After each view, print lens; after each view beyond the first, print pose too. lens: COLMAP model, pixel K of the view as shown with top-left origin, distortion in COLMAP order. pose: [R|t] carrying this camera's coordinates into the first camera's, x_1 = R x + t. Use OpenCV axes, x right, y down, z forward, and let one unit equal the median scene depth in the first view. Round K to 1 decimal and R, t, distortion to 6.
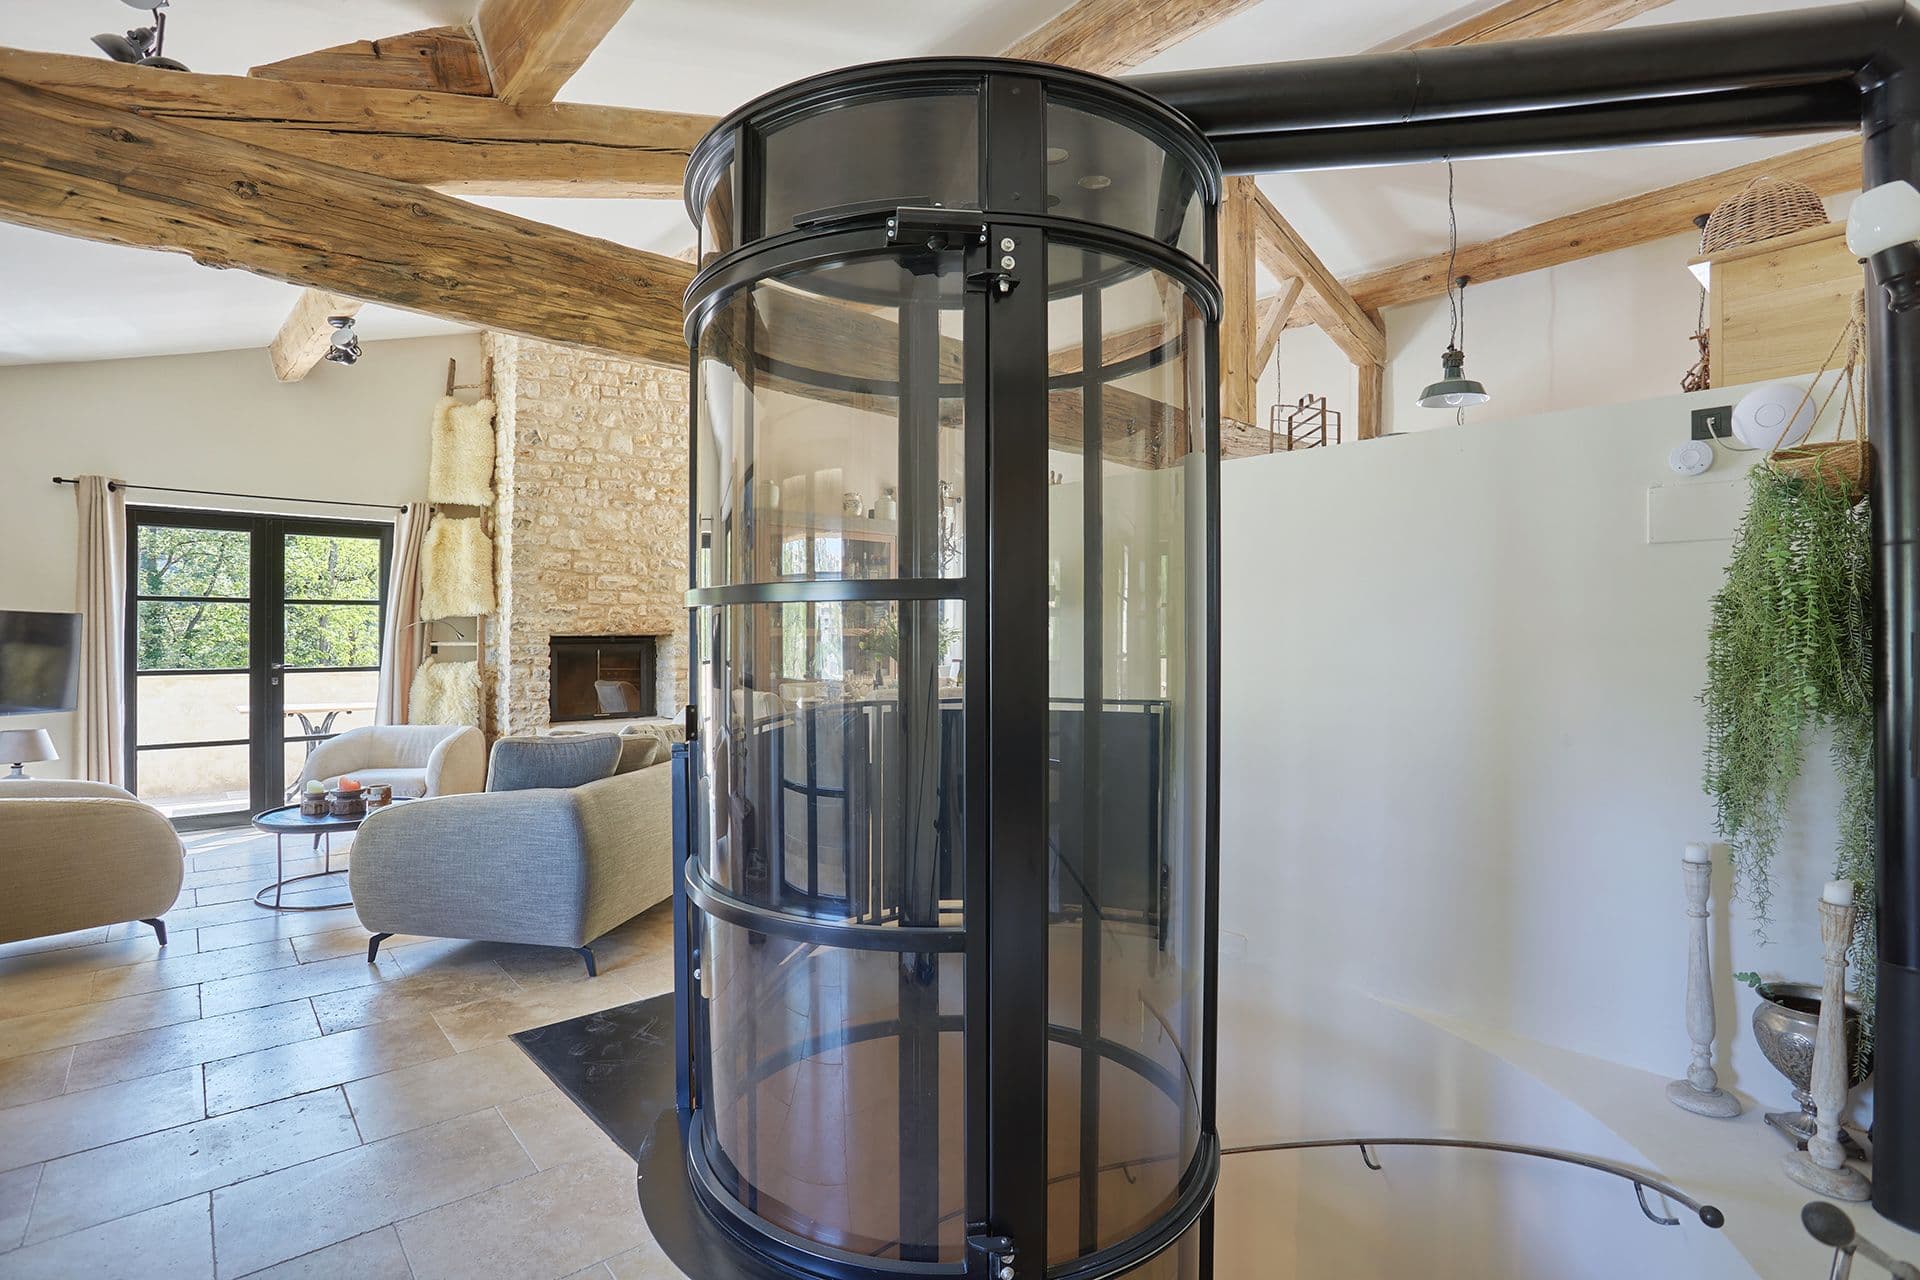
lens RADIAL K [[953.4, 0, 961.8], [0, 953.4, 610.3], [0, 0, 1]] dist [-0.077148, 0.038311]
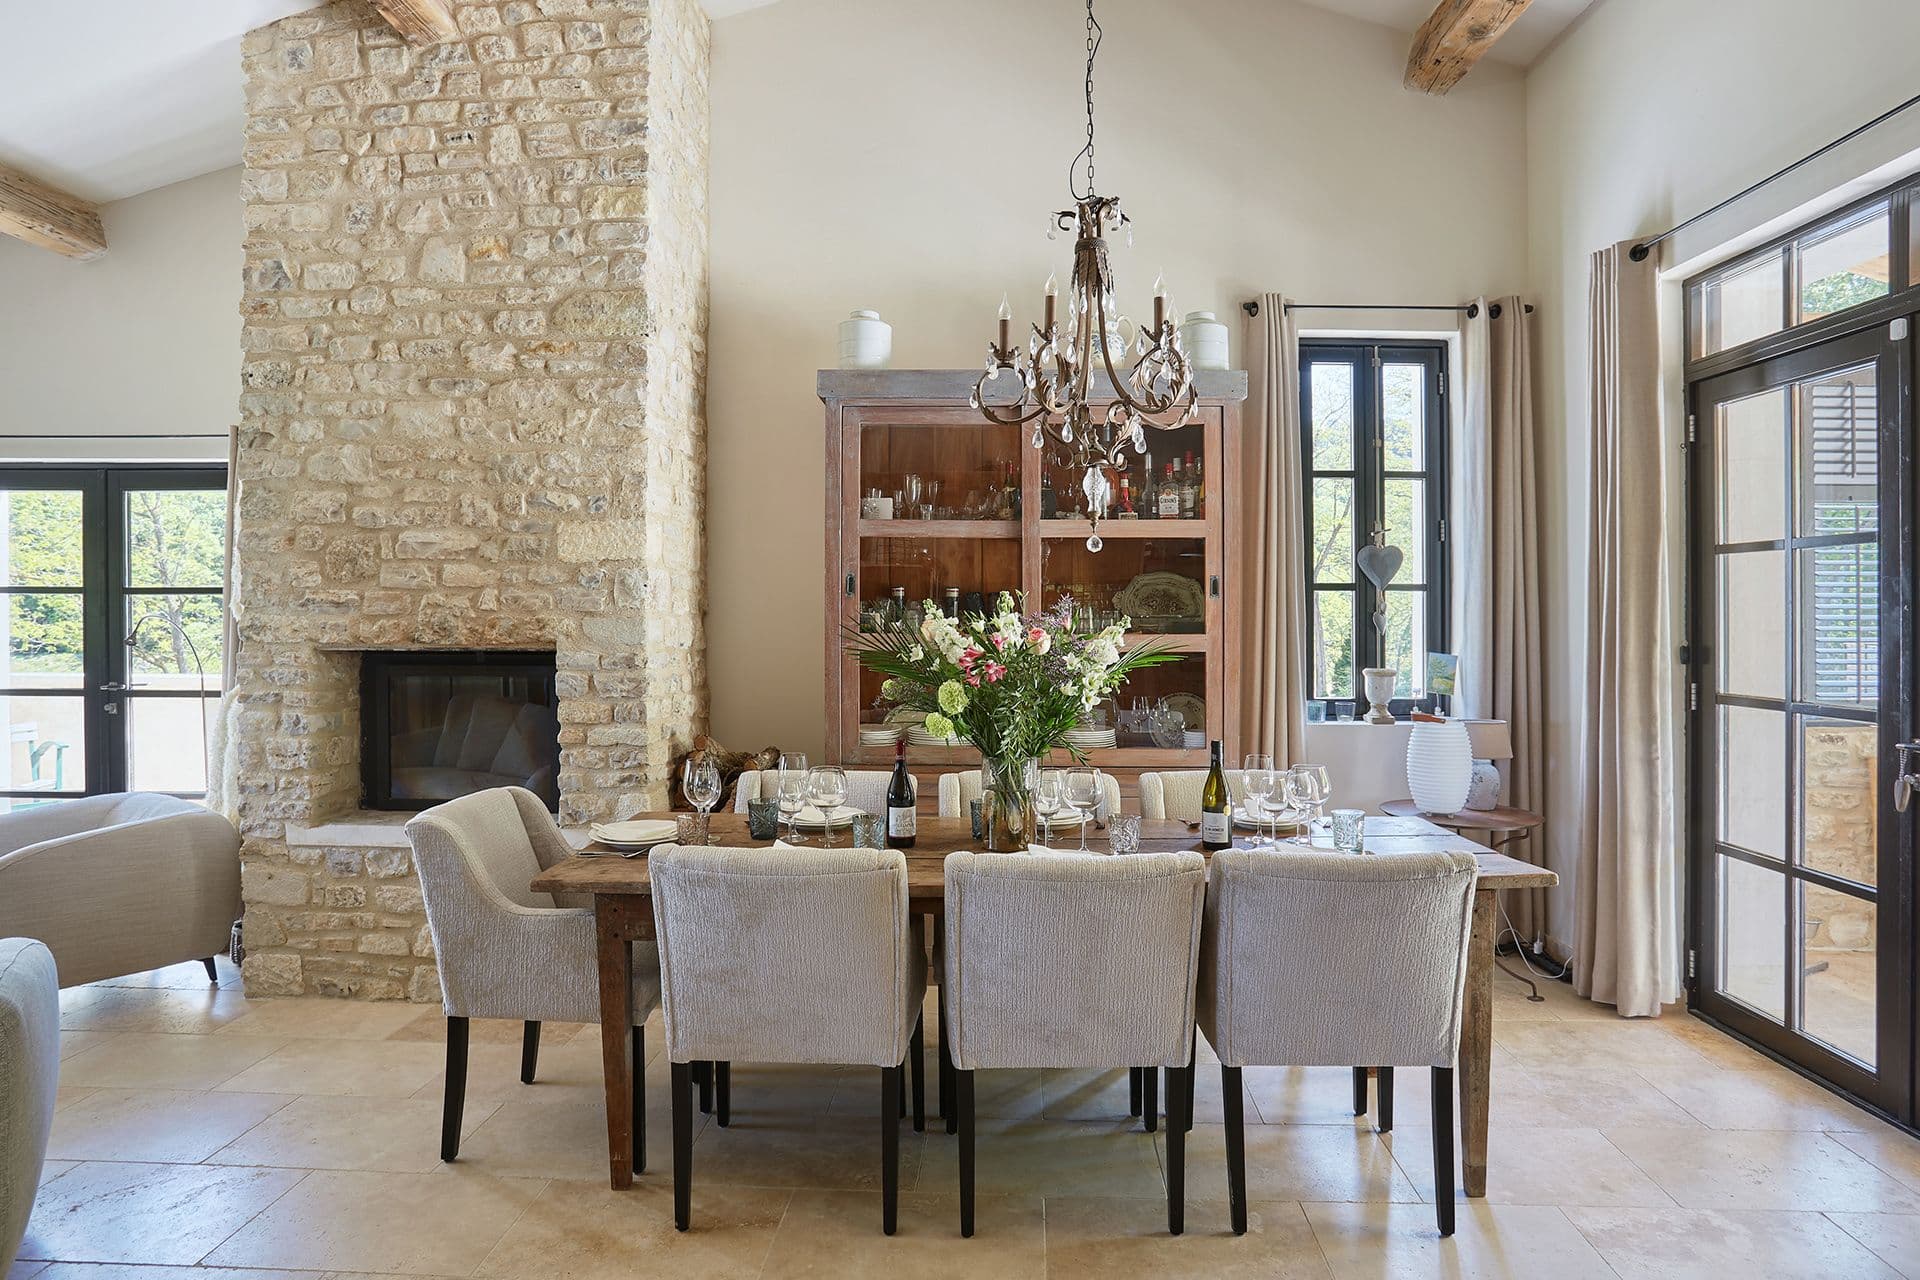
lens RADIAL K [[1099.4, 0, 963.7], [0, 1099.4, 602.4], [0, 0, 1]] dist [-0.064737, 0.034857]
pose [[0.726669, -0.002397, -0.686984, 0.237913], [0.014174, 0.999833, 0.011504, -0.001463], [0.686842, -0.018097, 0.726582, 0.810477]]
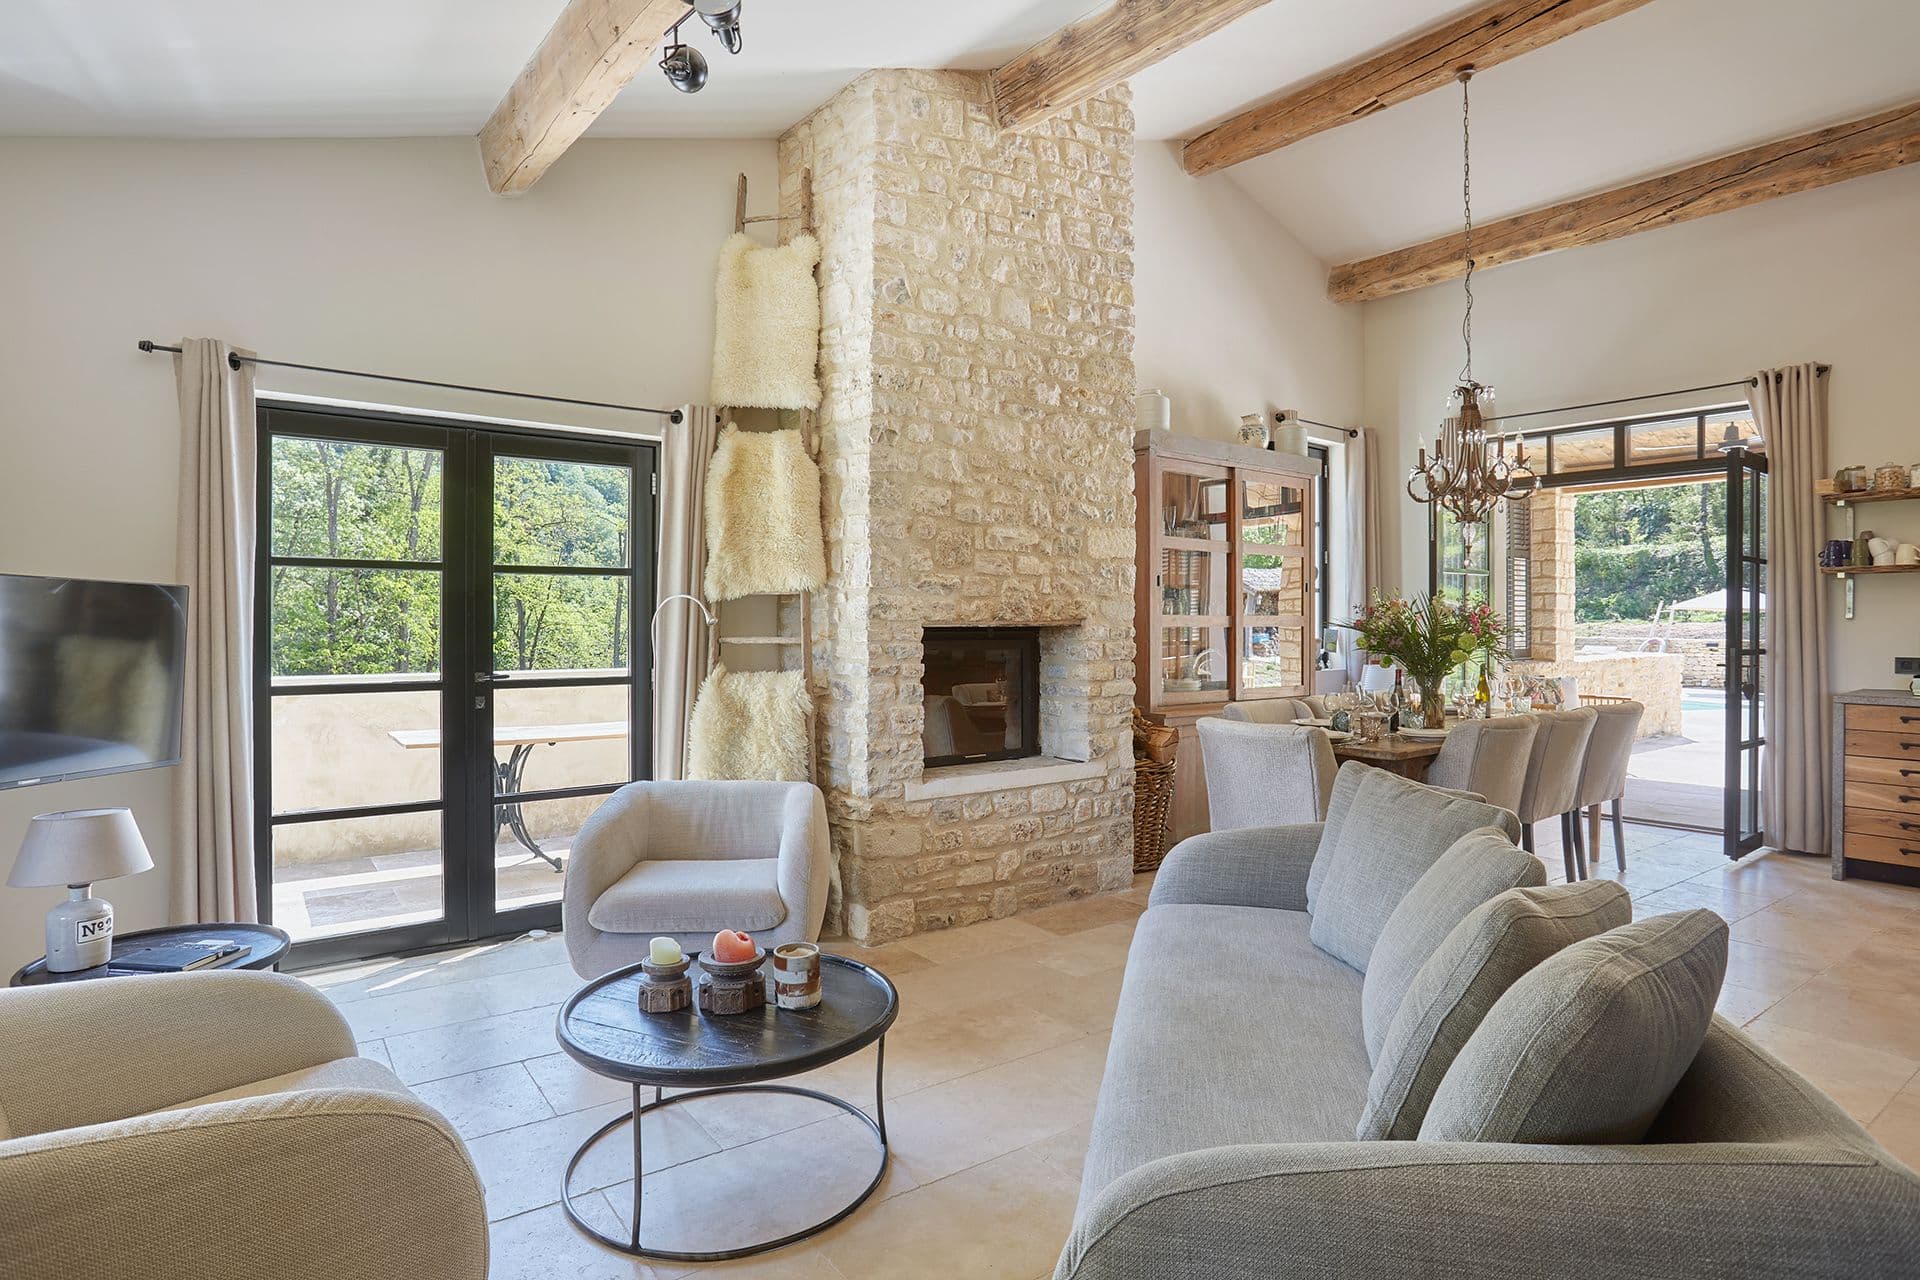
lens RADIAL K [[1029.8, 0, 954.4], [0, 1029.8, 602.5], [0, 0, 1]] dist [-0.083673, 0.053290]
pose [[0.996458, 0.001205, -0.084086, -0.362148], [-0.000688, 0.999981, 0.006179, 0.007540], [0.084091, -0.006099, 0.996439, 0.354730]]
